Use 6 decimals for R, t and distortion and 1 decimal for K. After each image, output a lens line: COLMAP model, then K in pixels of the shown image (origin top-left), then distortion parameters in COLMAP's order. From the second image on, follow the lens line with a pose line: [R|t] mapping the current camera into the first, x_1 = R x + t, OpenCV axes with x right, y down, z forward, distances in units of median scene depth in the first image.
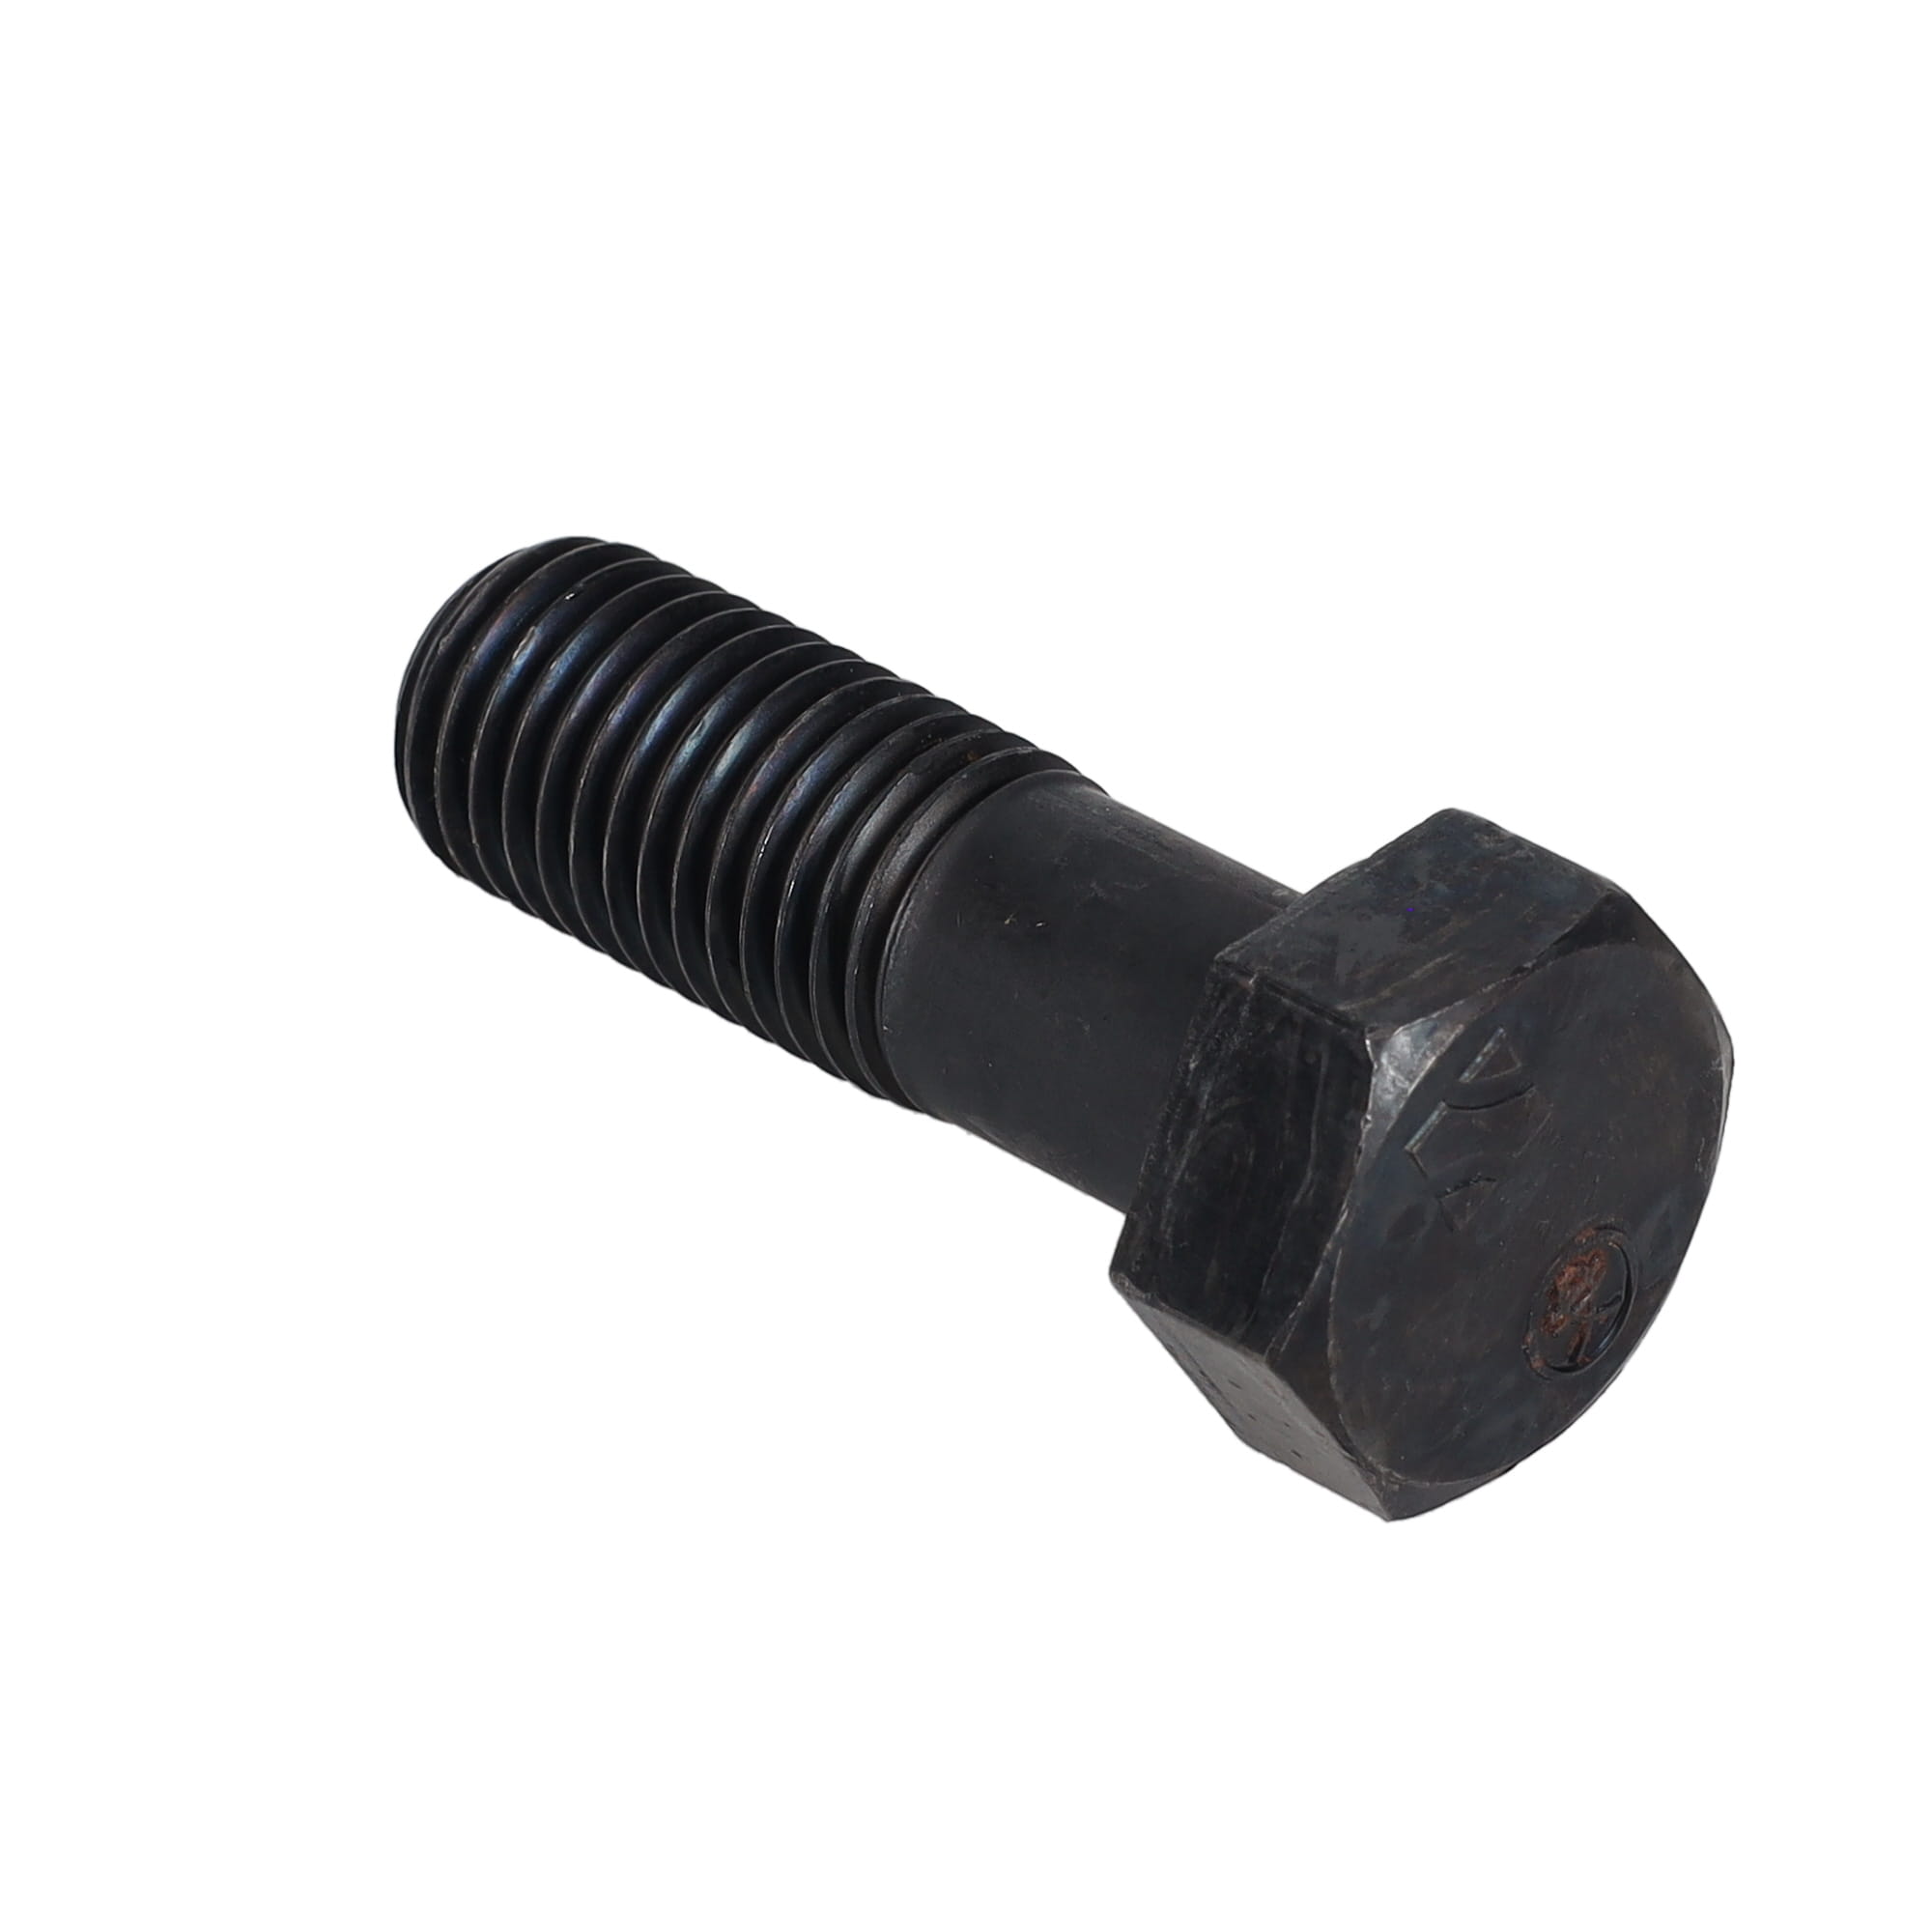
lens RADIAL K [[11018.6, 0, 966.0], [0, 11018.6, 966.0], [0, 0, 1]] dist [0.094425, -5.307983]
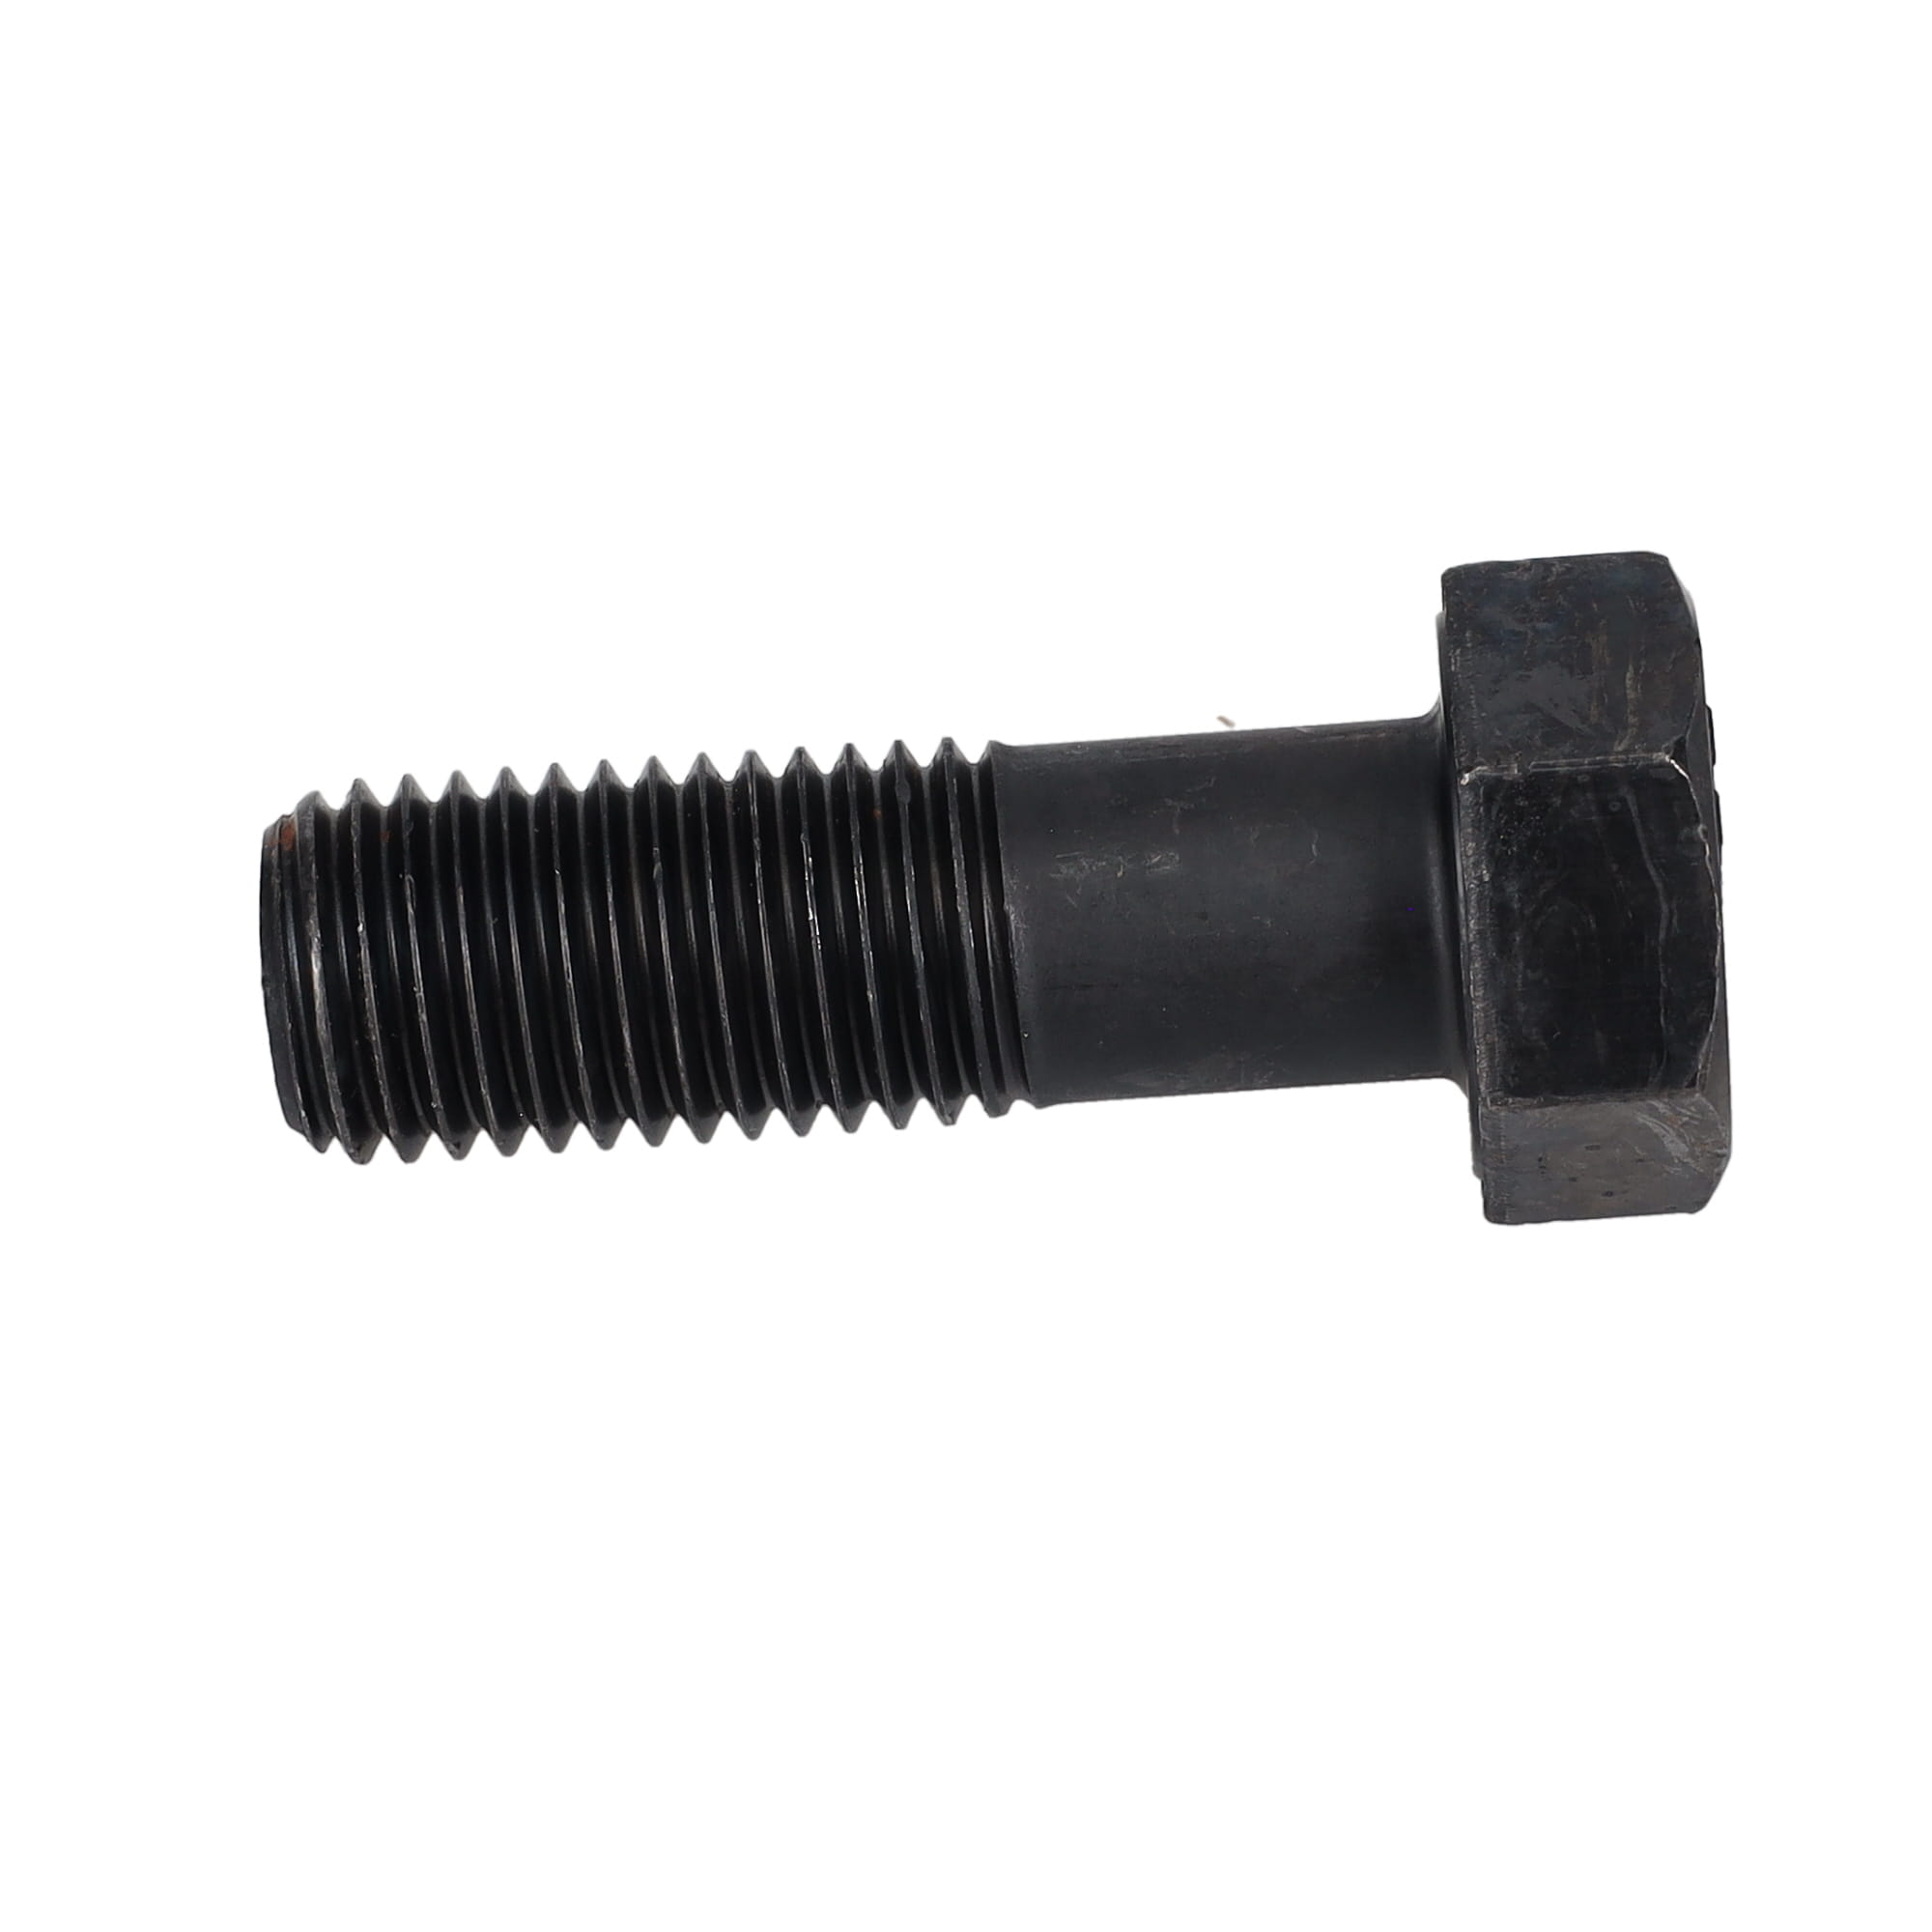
lens RADIAL K [[11018.6, 0, 966.0], [0, 11018.6, 966.0], [0, 0, 1]] dist [0.094425, -5.307983]
pose [[0.708320, -0.443287, 0.549344, -0.581175], [0.438486, 0.886181, 0.149714, -0.158405], [-0.553184, 0.134834, 0.822075, 0.188198]]
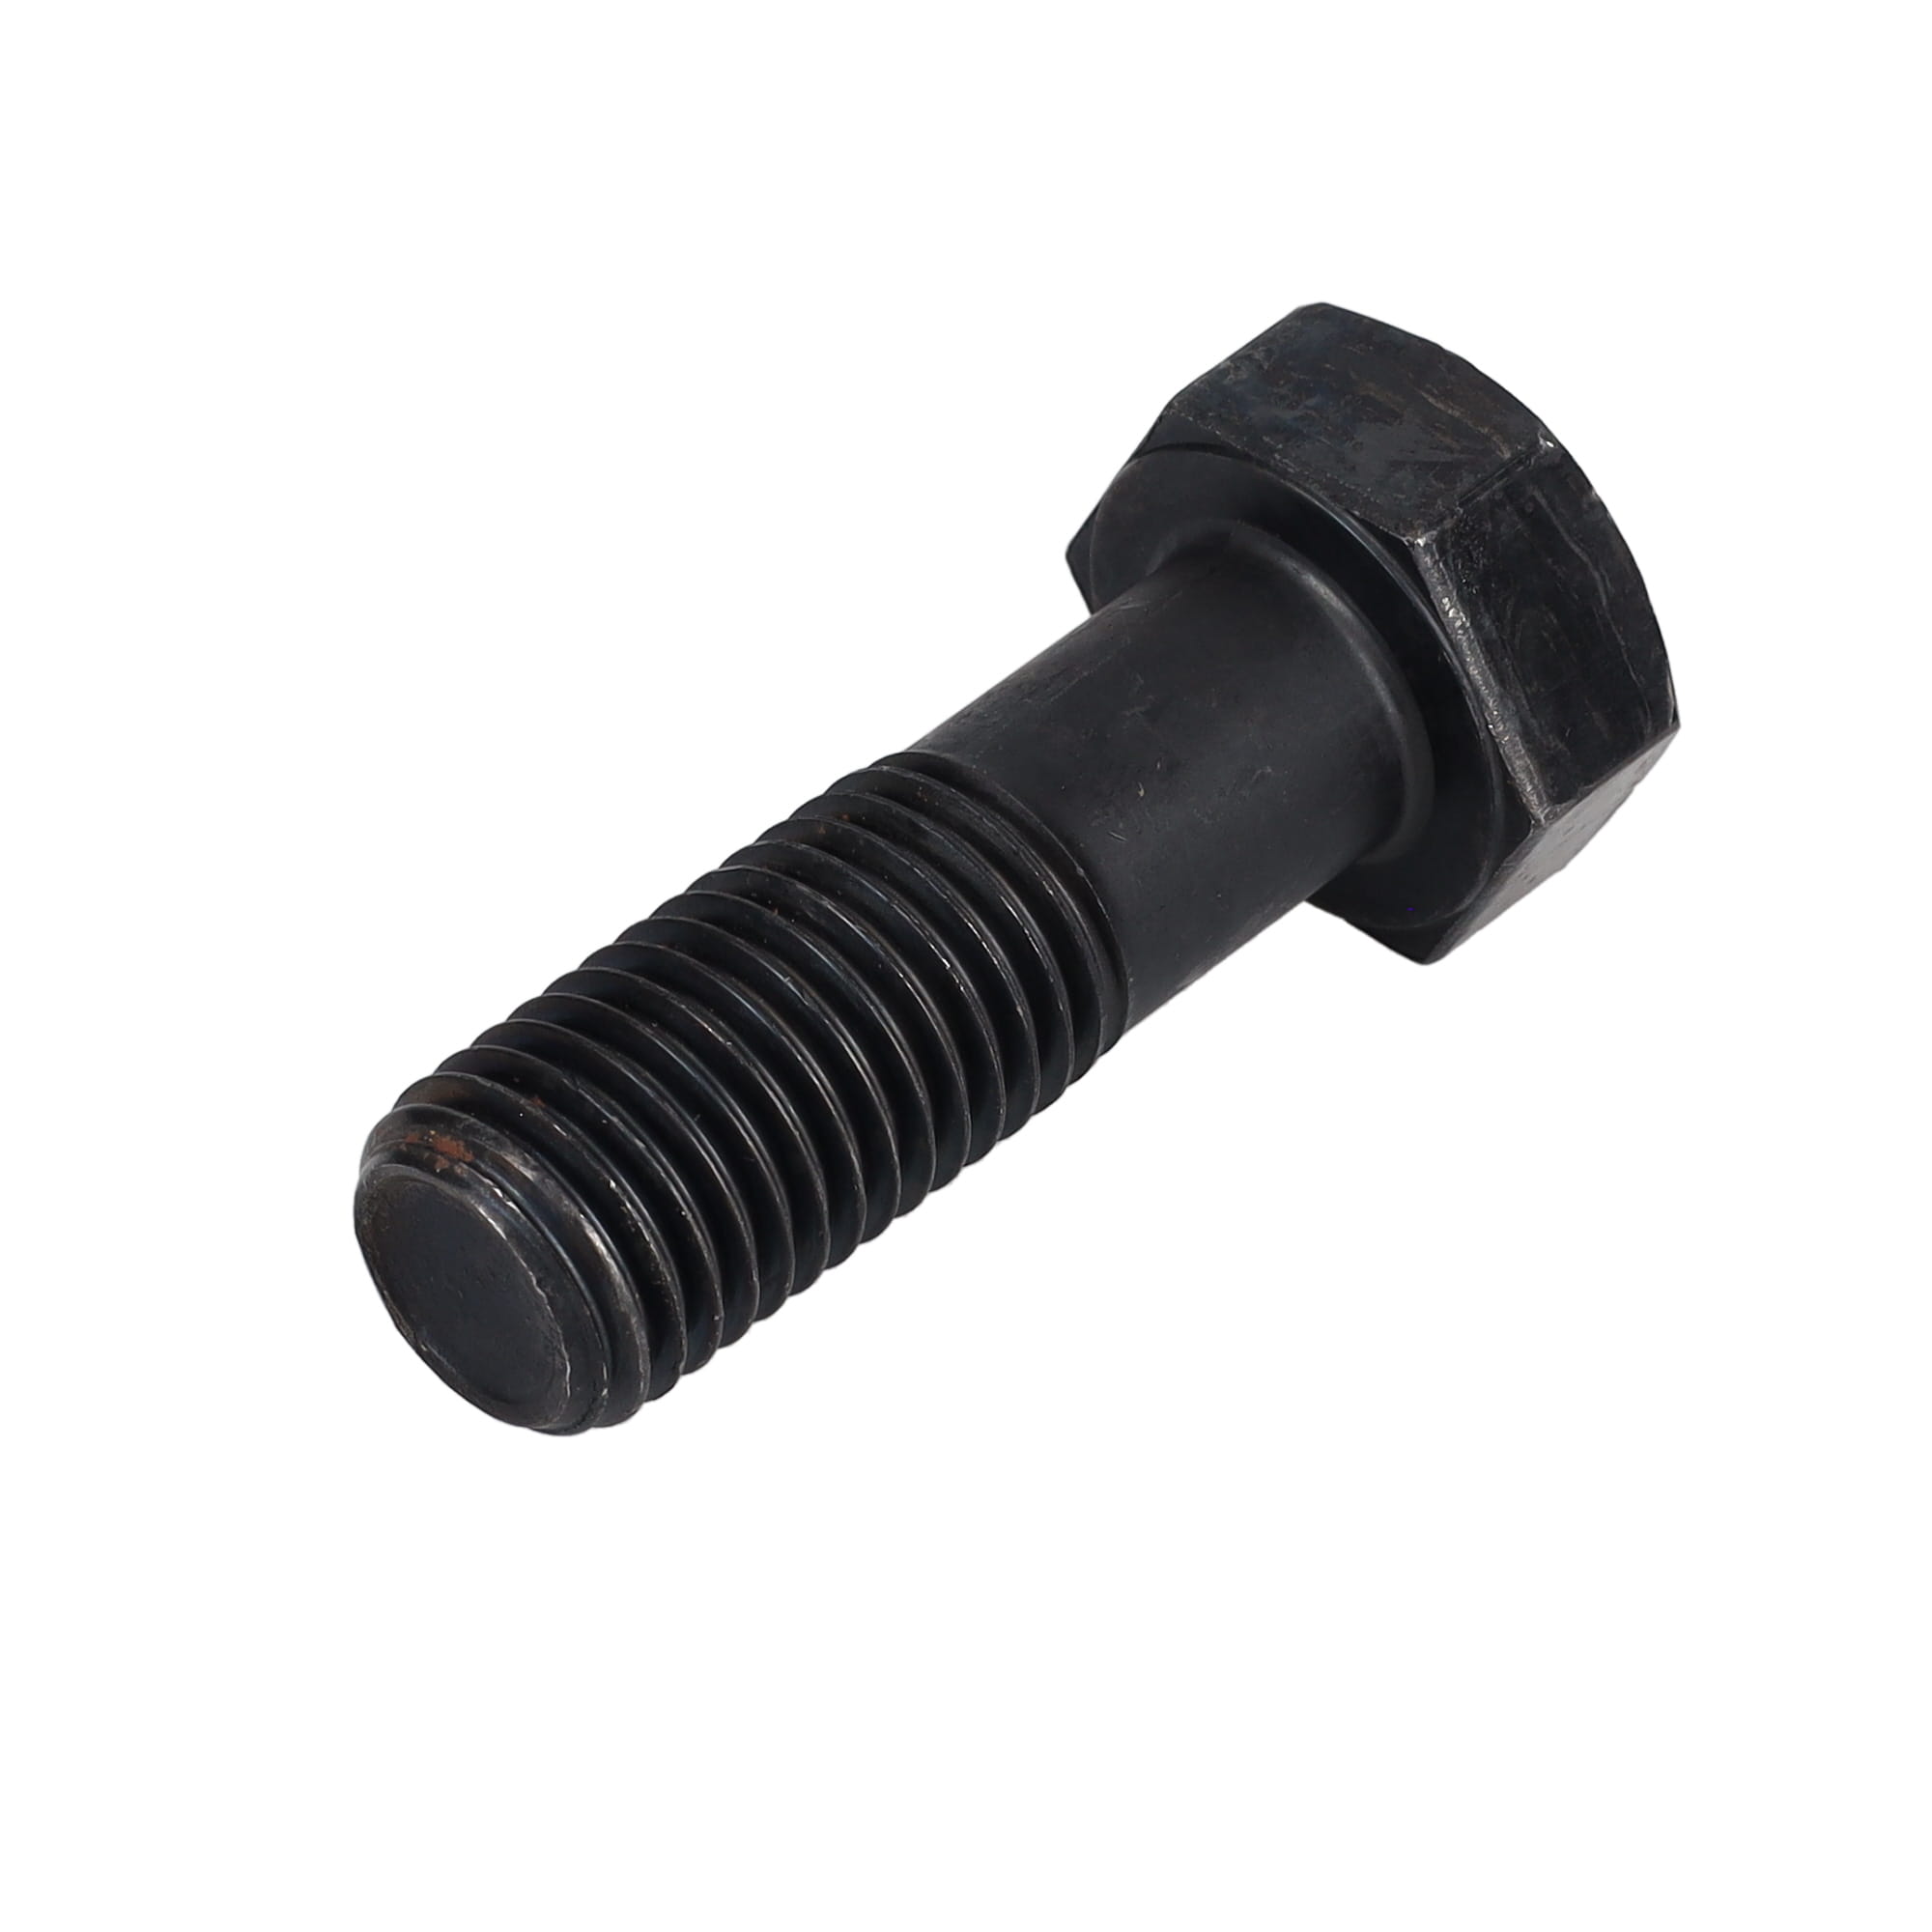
lens RADIAL K [[11018.6, 0, 966.0], [0, 11018.6, 966.0], [0, 0, 1]] dist [0.094425, -5.307983]
pose [[0.001369, -0.632023, 0.774948, -0.818855], [0.615678, 0.611190, 0.497380, -0.525645], [-0.787996, 0.476438, 0.389960, 0.645431]]
